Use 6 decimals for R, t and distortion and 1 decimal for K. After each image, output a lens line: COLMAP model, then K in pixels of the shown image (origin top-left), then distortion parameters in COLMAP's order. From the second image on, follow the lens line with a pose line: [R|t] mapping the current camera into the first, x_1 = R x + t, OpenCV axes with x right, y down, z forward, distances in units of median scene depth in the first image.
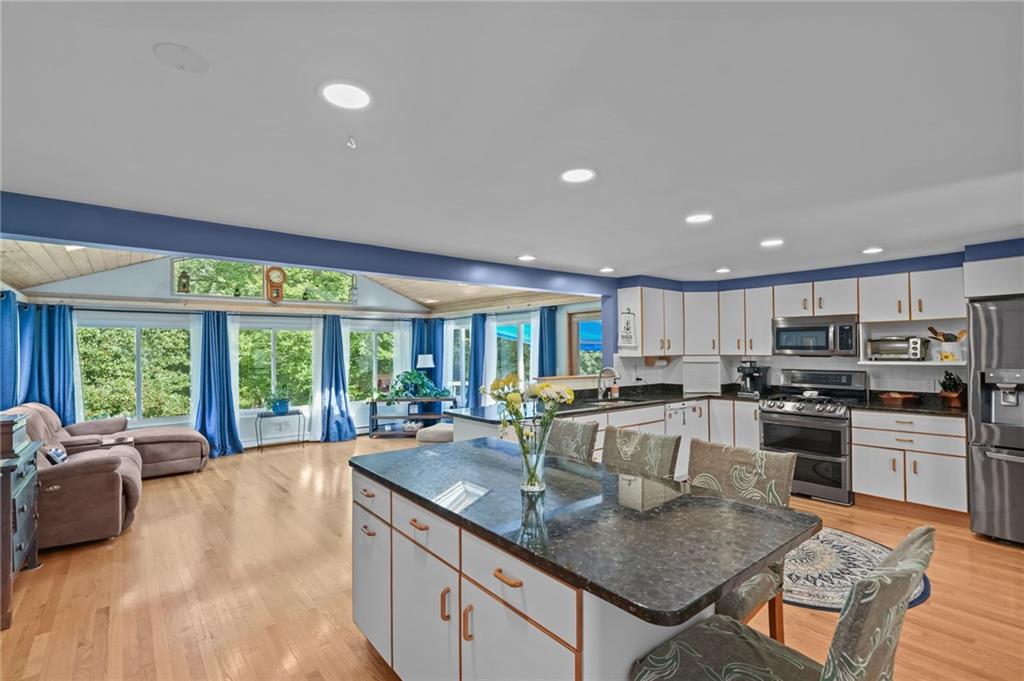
lens RADIAL K [[469.0, 0, 507.8], [0, 469.0, 345.9], [0, 0, 1]] dist [-0.018593, 0.012312]
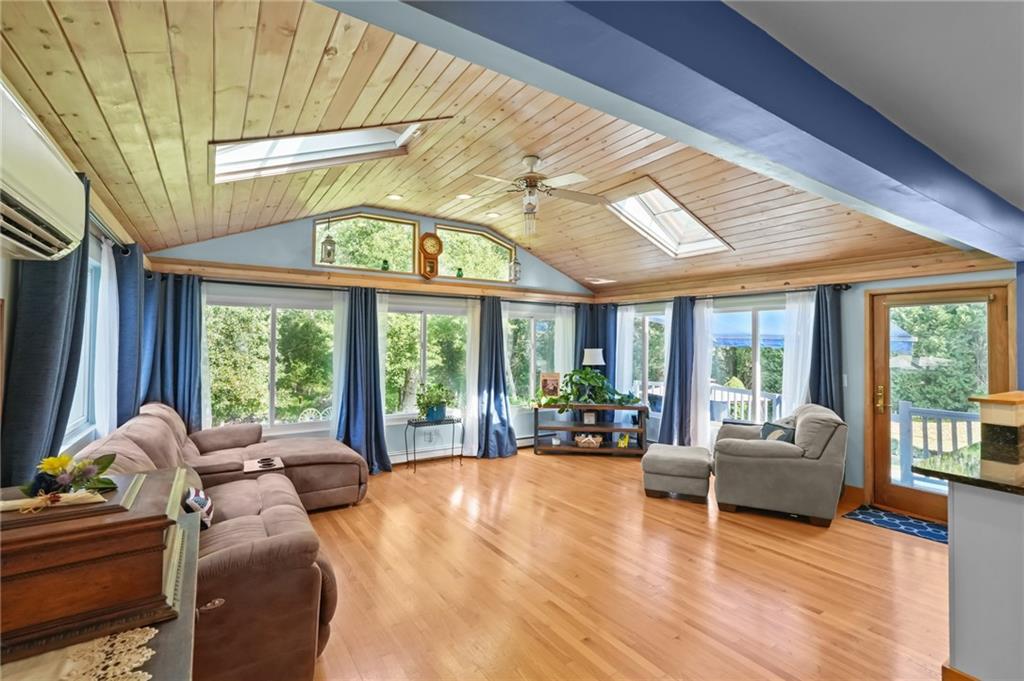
lens RADIAL K [[464.9, 0, 510.3], [0, 464.9, 333.8], [0, 0, 1]] dist [-0.018787, 0.012654]
pose [[0.993141, 0.019075, -0.115356, -0.350395], [-0.020394, 0.999739, -0.010262, 0.006533], [0.115130, 0.012544, 0.993271, 0.311894]]
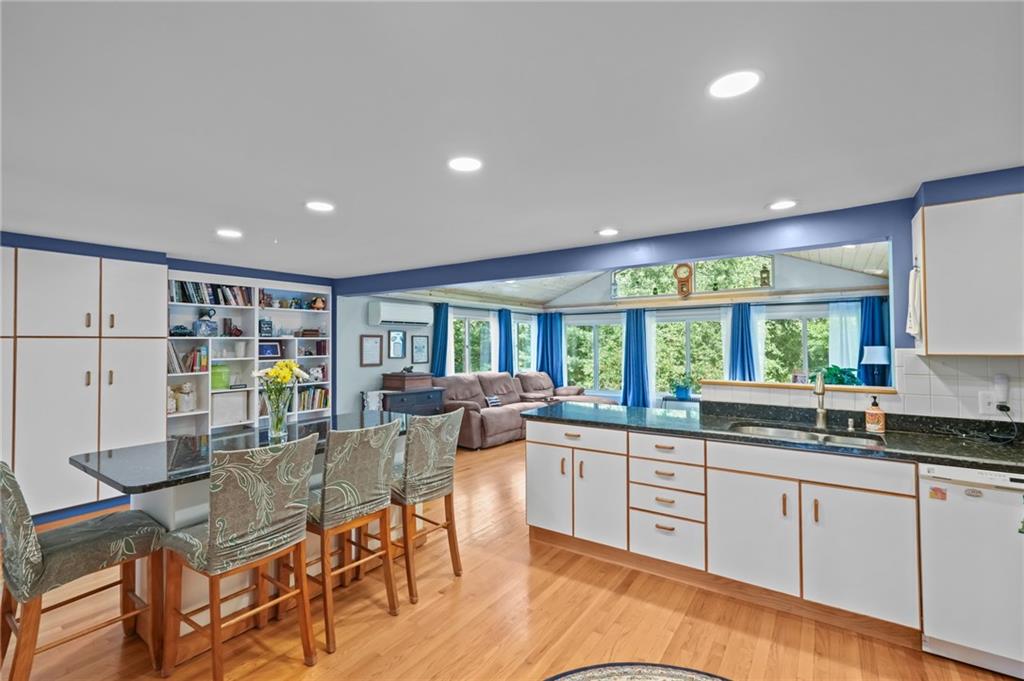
lens RADIAL K [[459.5, 0, 512.0], [0, 459.5, 340.5], [0, 0, 1]] dist [-0.014421, 0.011011]
pose [[0.280988, 0.001248, -0.959711, 0.536857], [0.012403, 0.999911, 0.004931, -0.001164], [0.959631, -0.013289, 0.280947, 0.410665]]
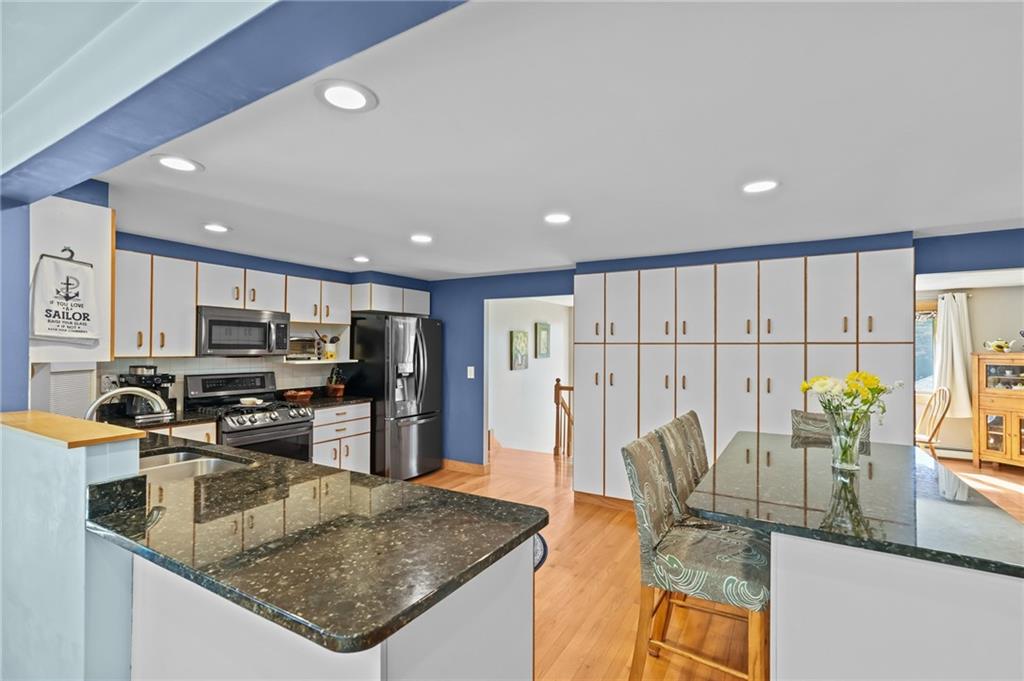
lens RADIAL K [[459.5, 0, 512.0], [0, 459.5, 340.5], [0, 0, 1]] dist [-0.014421, 0.011011]
pose [[-0.334495, 0.023746, 0.942098, -0.240471], [-0.010619, 0.999524, -0.028964, 0.009600], [-0.942338, -0.019692, -0.334083, 0.687897]]
